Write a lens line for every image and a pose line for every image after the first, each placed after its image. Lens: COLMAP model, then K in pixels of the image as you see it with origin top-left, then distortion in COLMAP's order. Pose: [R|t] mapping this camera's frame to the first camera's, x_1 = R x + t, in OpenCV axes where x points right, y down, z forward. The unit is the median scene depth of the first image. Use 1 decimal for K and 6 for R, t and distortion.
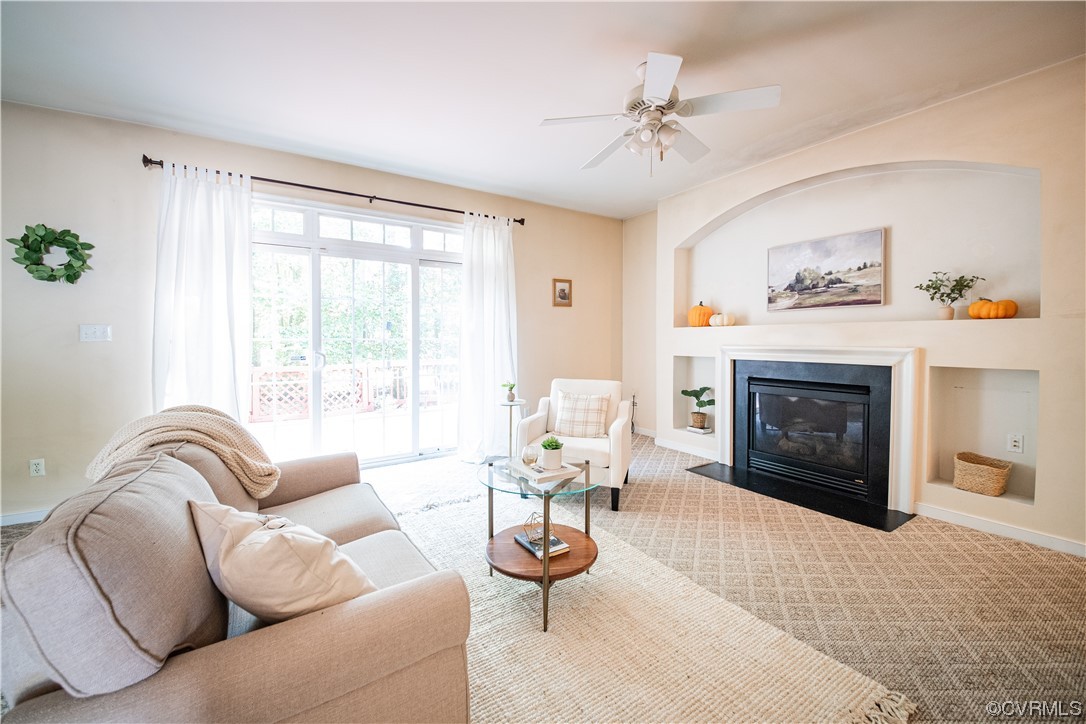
lens RADIAL K [[436.3, 0, 565.1], [0, 436.3, 343.7], [0, 0, 1]] dist [0.032413, -0.036114]
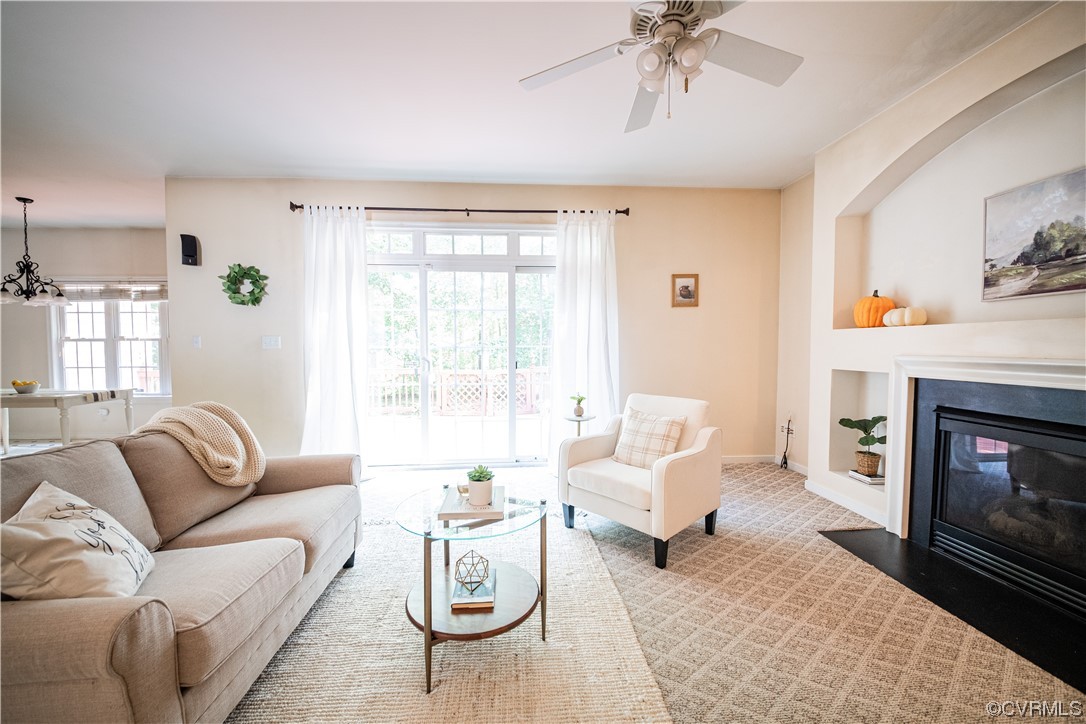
lens RADIAL K [[444.4, 0, 543.0], [0, 444.4, 362.0], [0, 0, 1]] dist [0.001783, -0.012563]
pose [[0.867303, 0.016190, -0.497517, 0.244688], [-0.002838, 0.999616, 0.027581, -0.003353], [0.497772, -0.022508, 0.867016, 0.167671]]
